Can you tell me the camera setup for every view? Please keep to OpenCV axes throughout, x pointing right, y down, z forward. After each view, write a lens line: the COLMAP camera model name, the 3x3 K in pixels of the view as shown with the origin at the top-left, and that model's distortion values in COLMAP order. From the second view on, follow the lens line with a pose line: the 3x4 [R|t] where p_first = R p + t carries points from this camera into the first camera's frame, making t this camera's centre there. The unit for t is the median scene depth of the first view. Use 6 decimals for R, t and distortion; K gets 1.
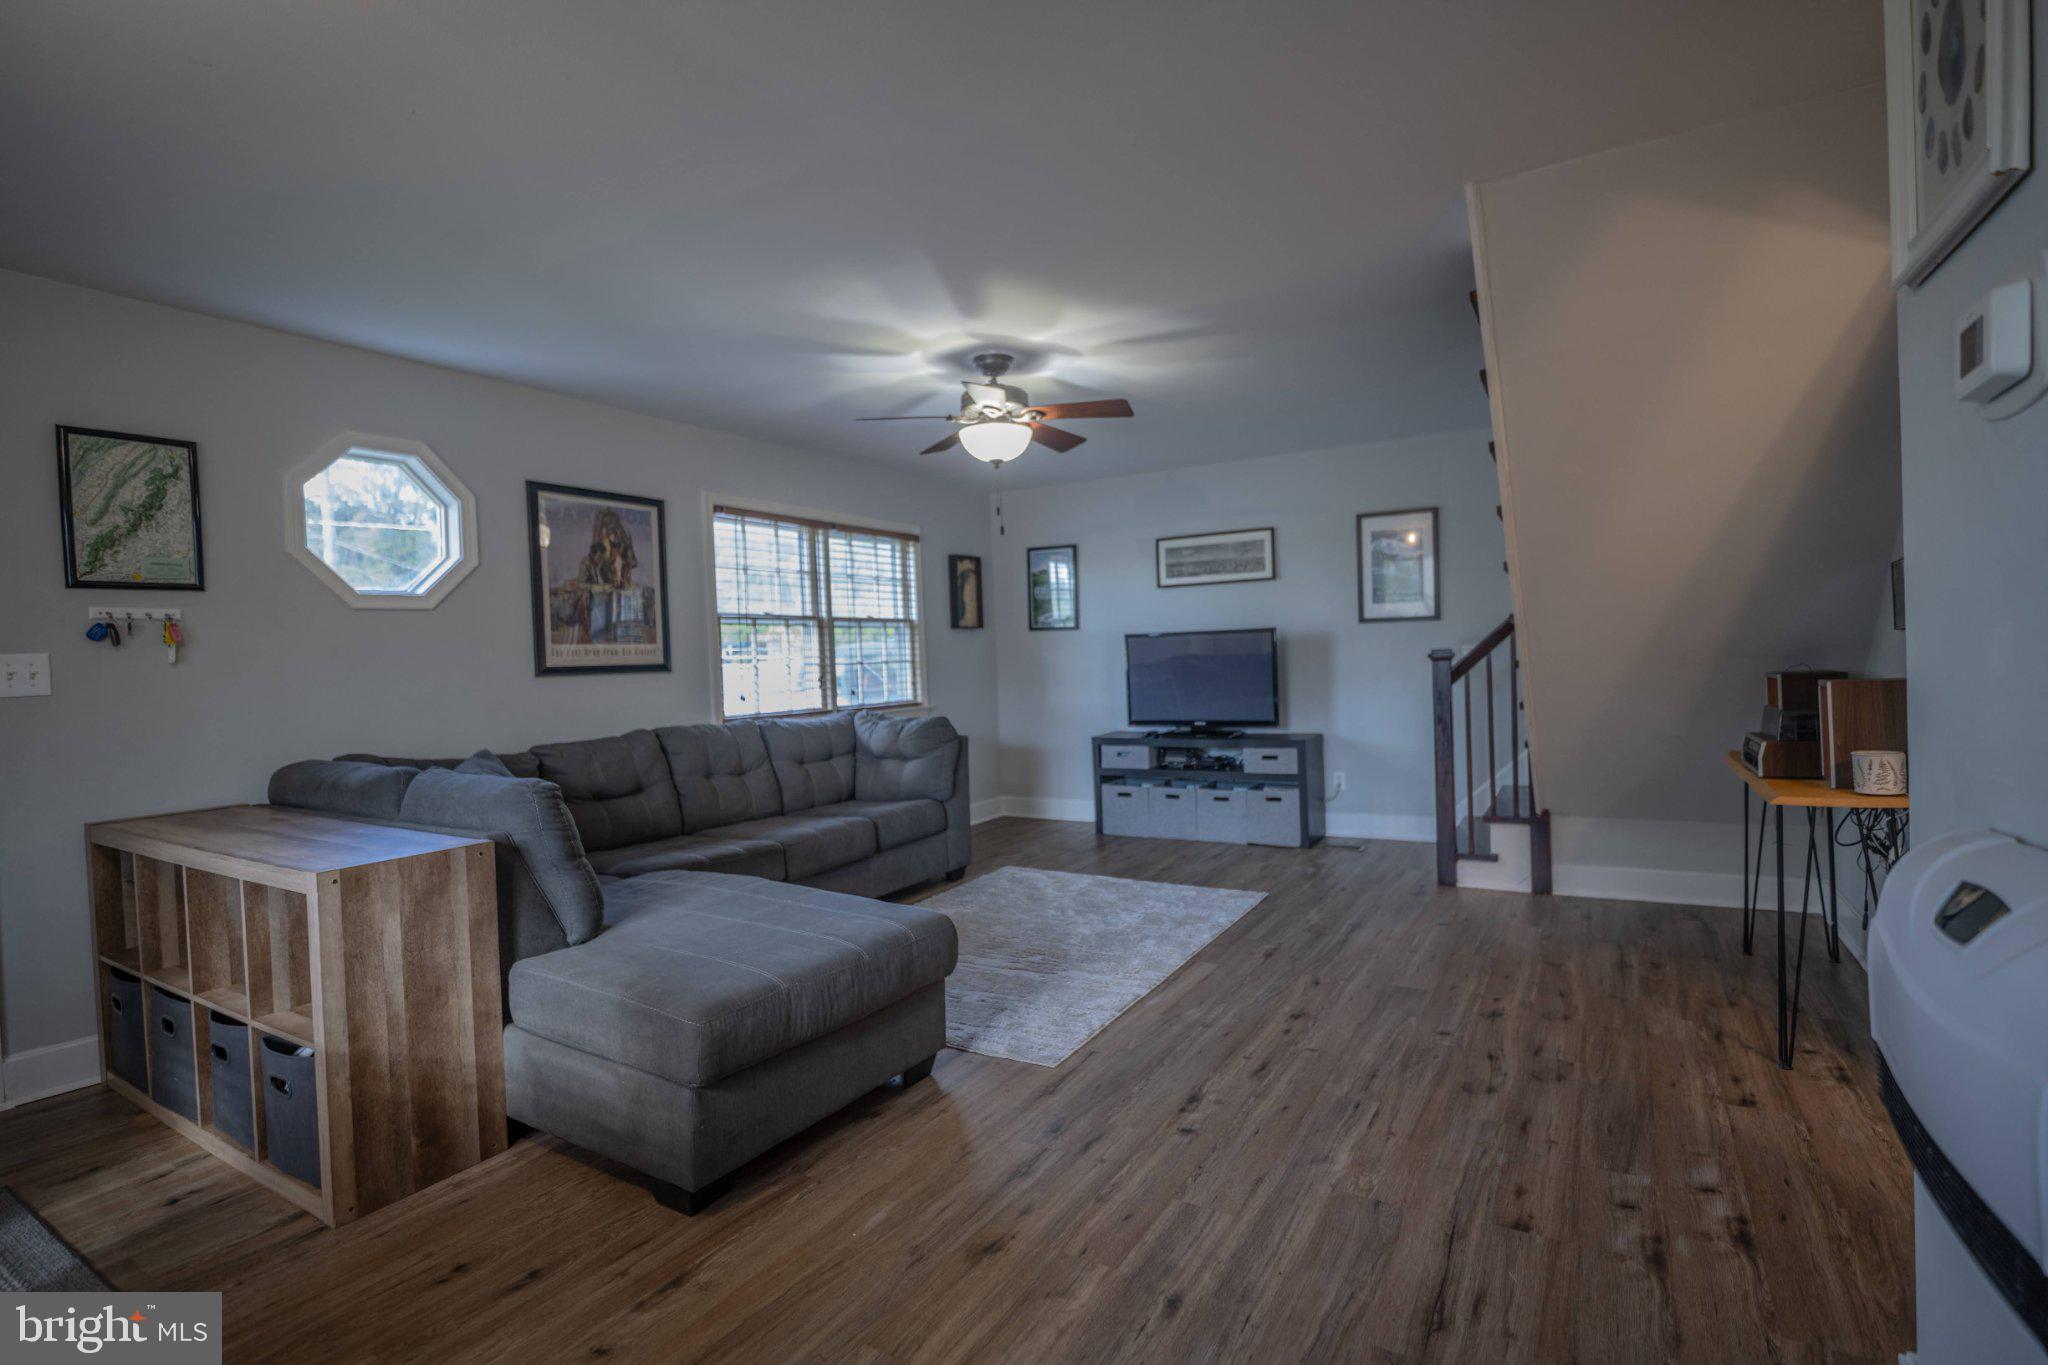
lens RADIAL K [[949.7, 0, 1030.5], [0, 949.7, 681.1], [0, 0, 1]] dist [-0.008043, -0.001335]
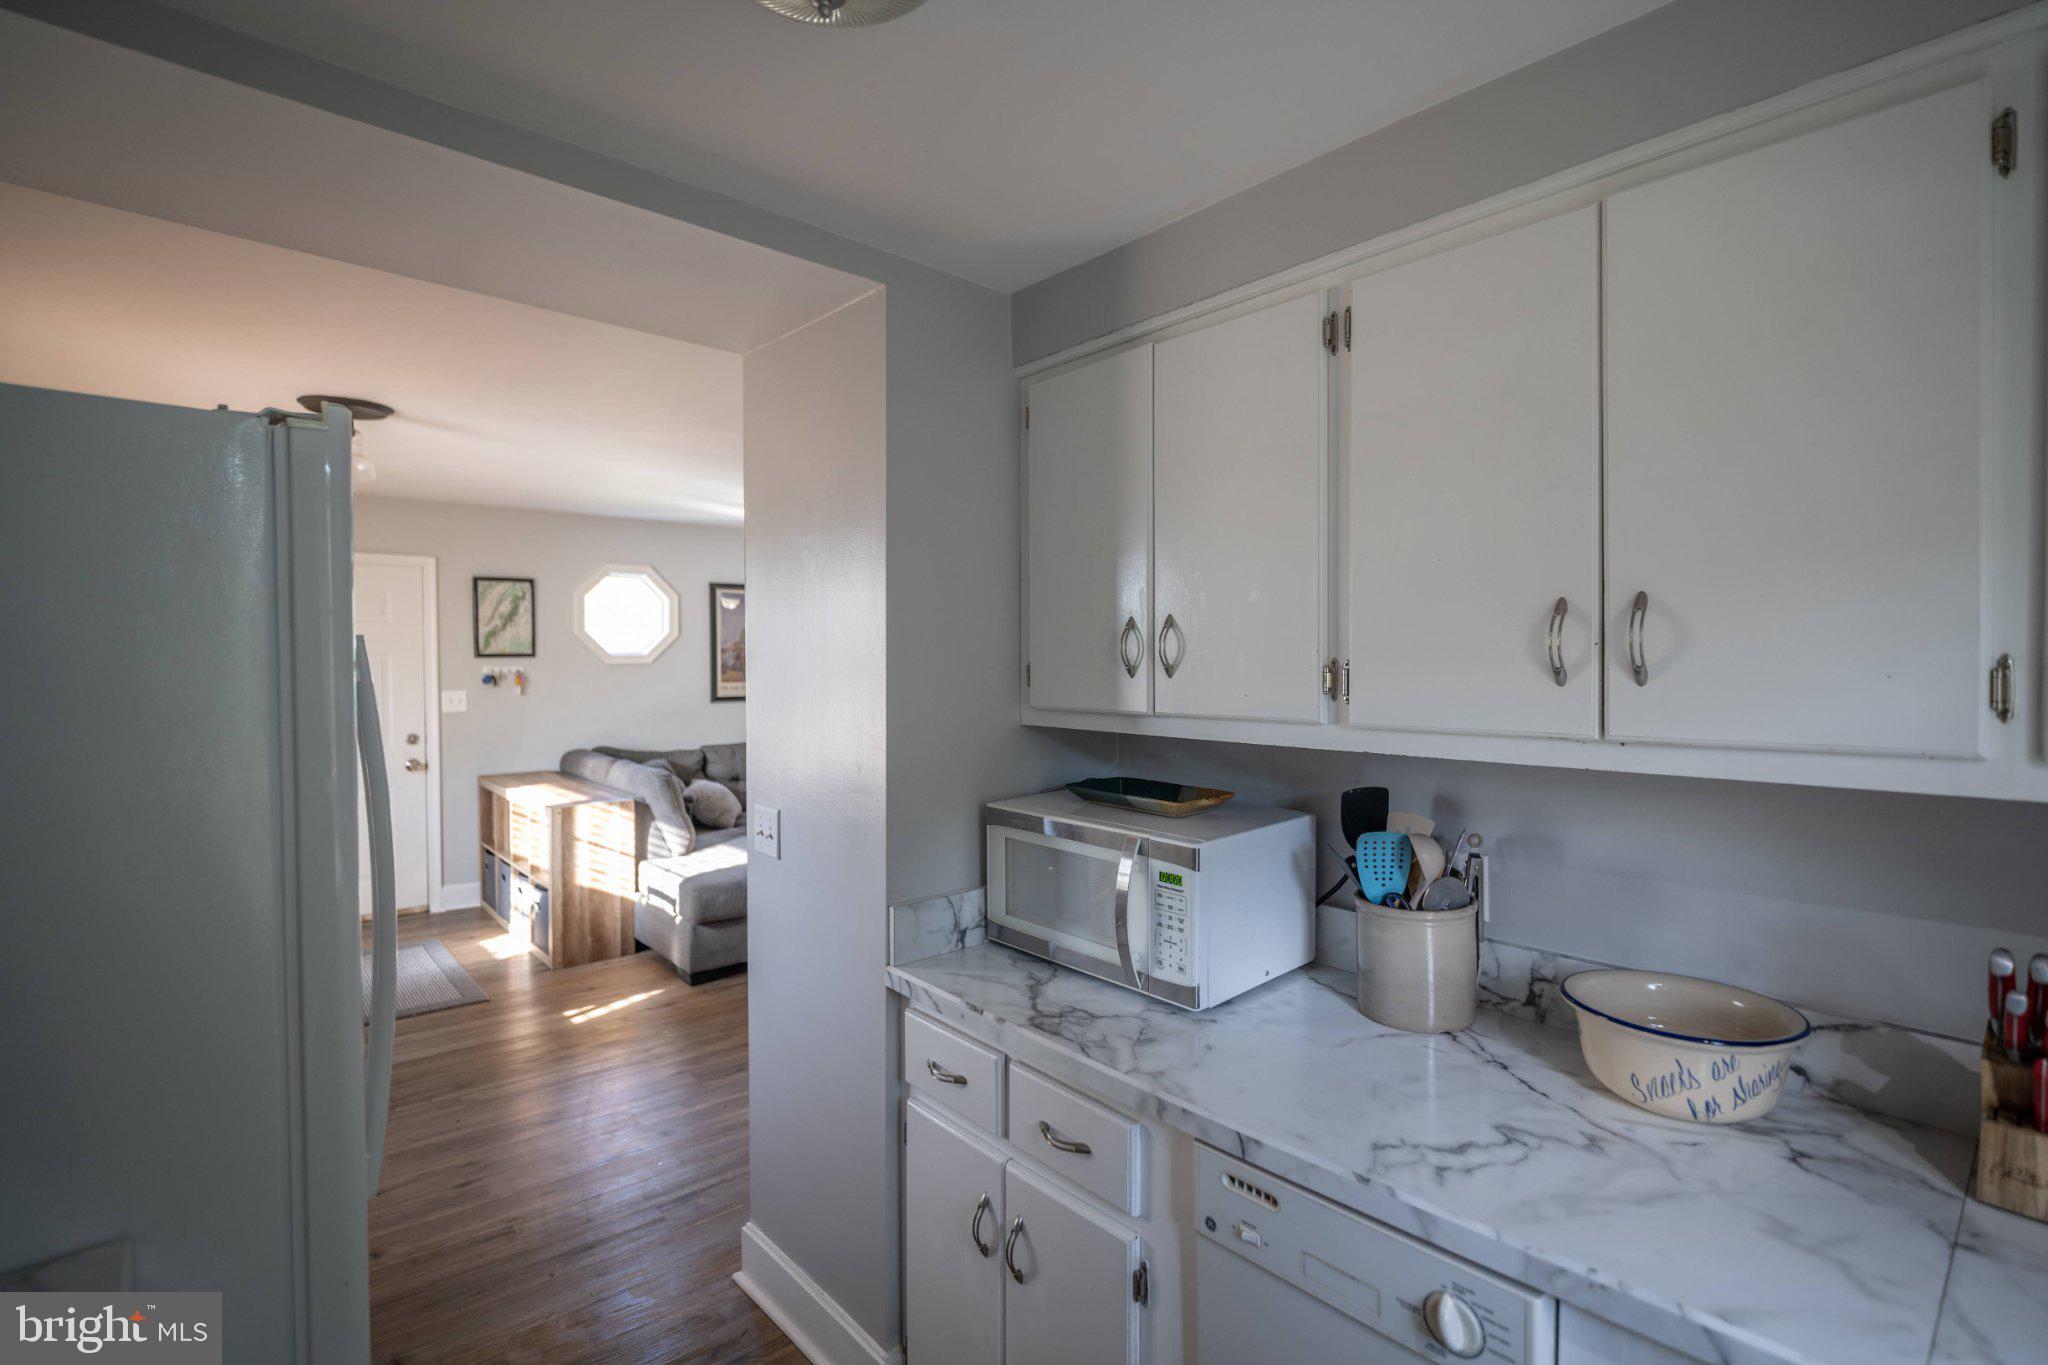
lens RADIAL K [[949.7, 0, 1031.7], [0, 949.7, 679.9], [0, 0, 1]] dist [-0.008043, -0.001335]
pose [[0.955052, 0.042998, -0.293305, 0.582293], [-0.041311, 0.999075, 0.011946, -0.103622], [0.293547, 0.000708, 0.955944, -0.481515]]
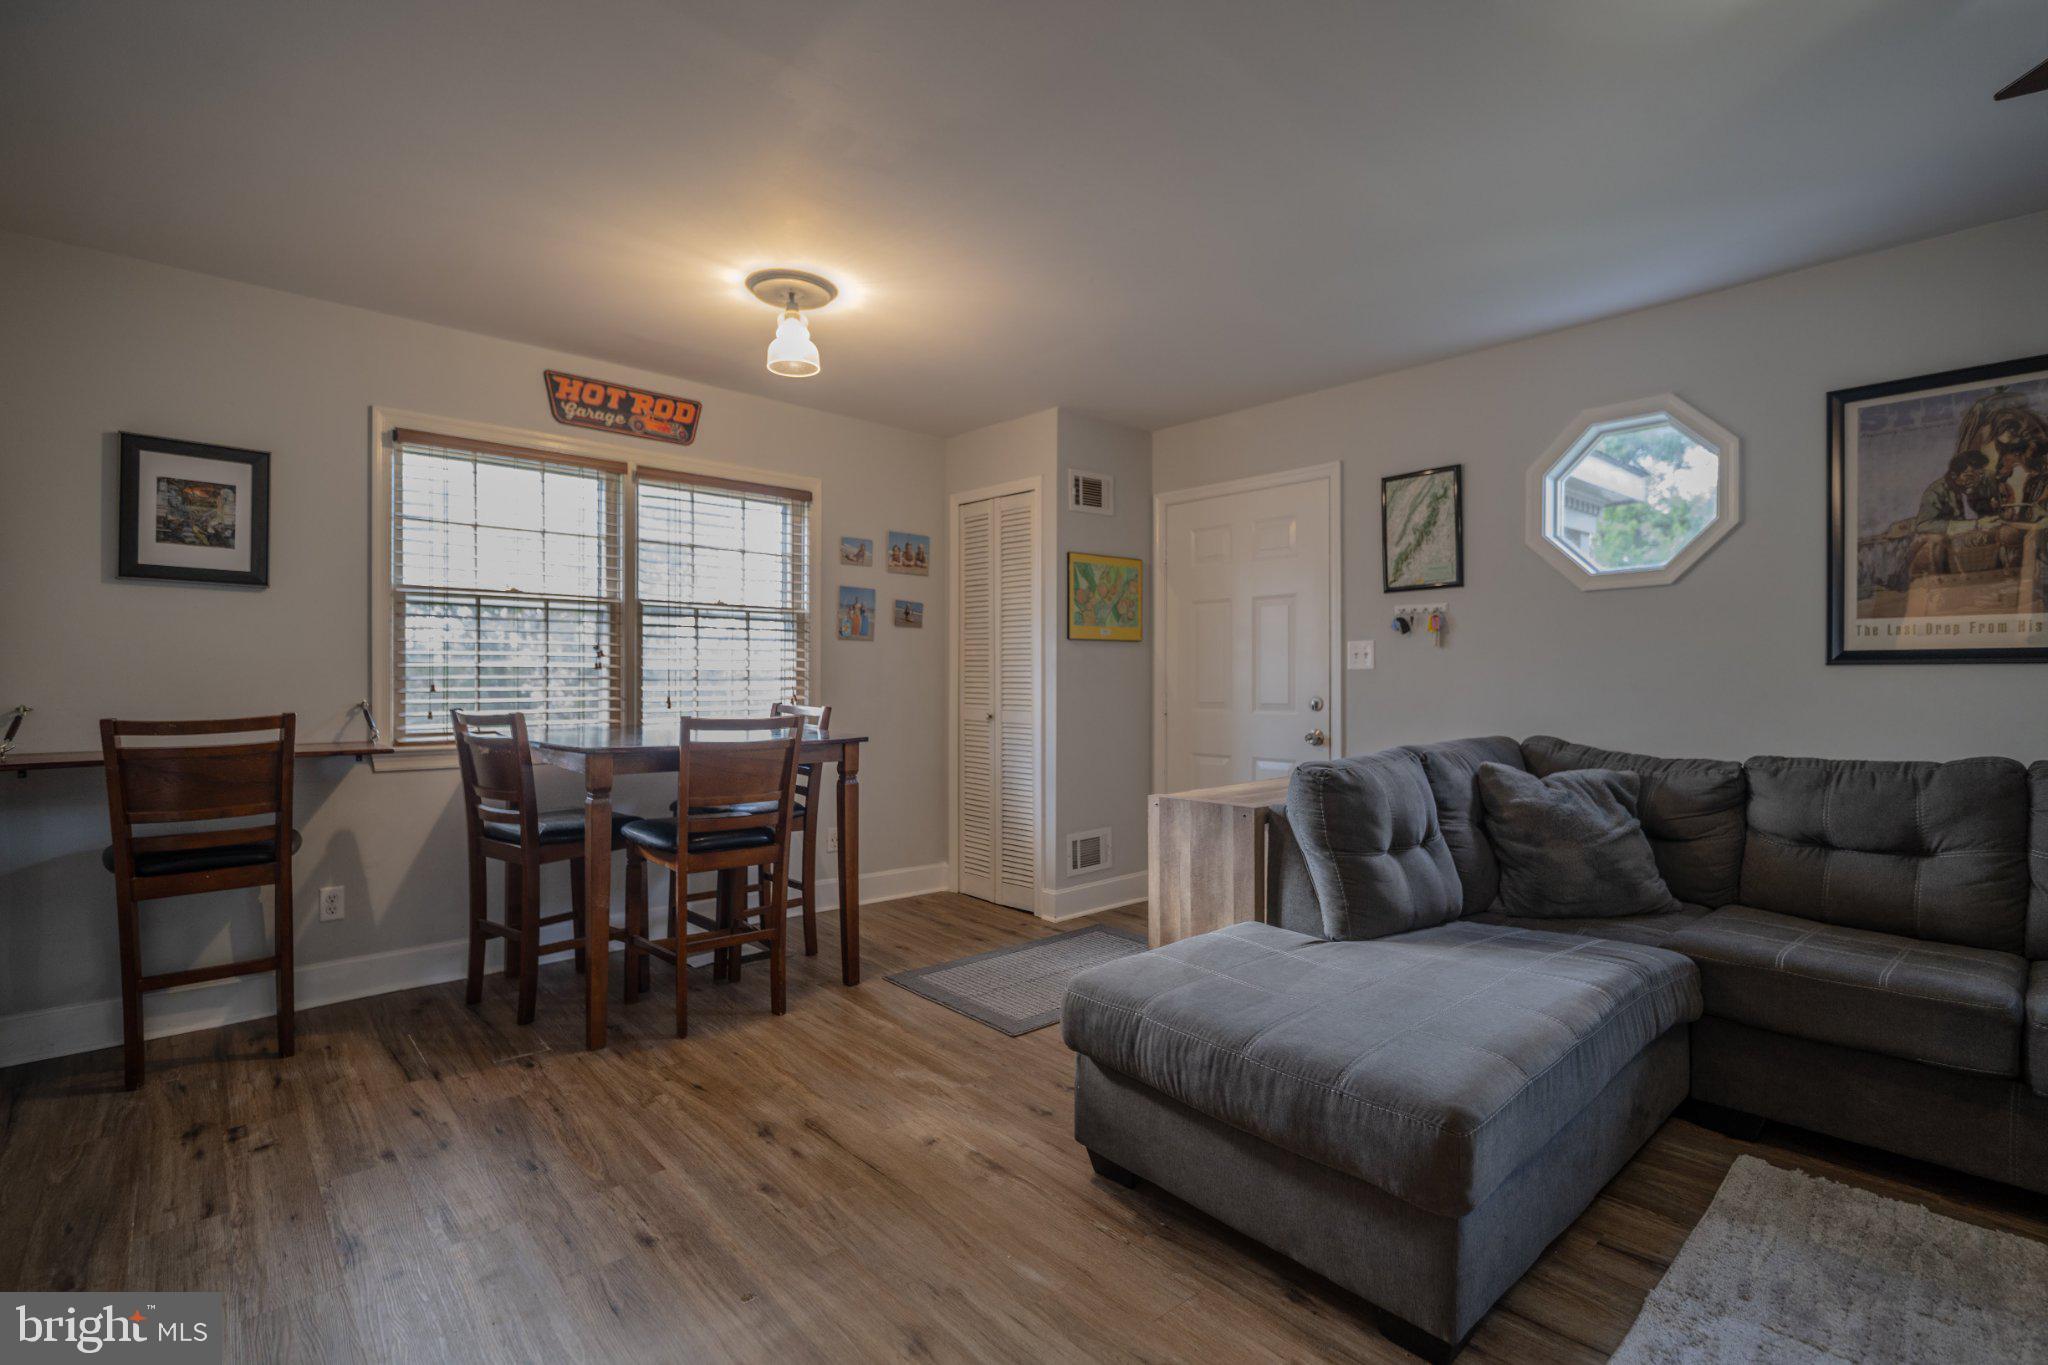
lens RADIAL K [[949.7, 0, 1036.1], [0, 949.7, 688.0], [0, 0, 1]] dist [-0.008043, -0.001335]
pose [[-0.283646, 0.042764, -0.957975, 0.404738], [-0.013268, 0.998734, 0.048512, -0.016375], [0.958837, 0.026470, -0.282720, 0.753495]]
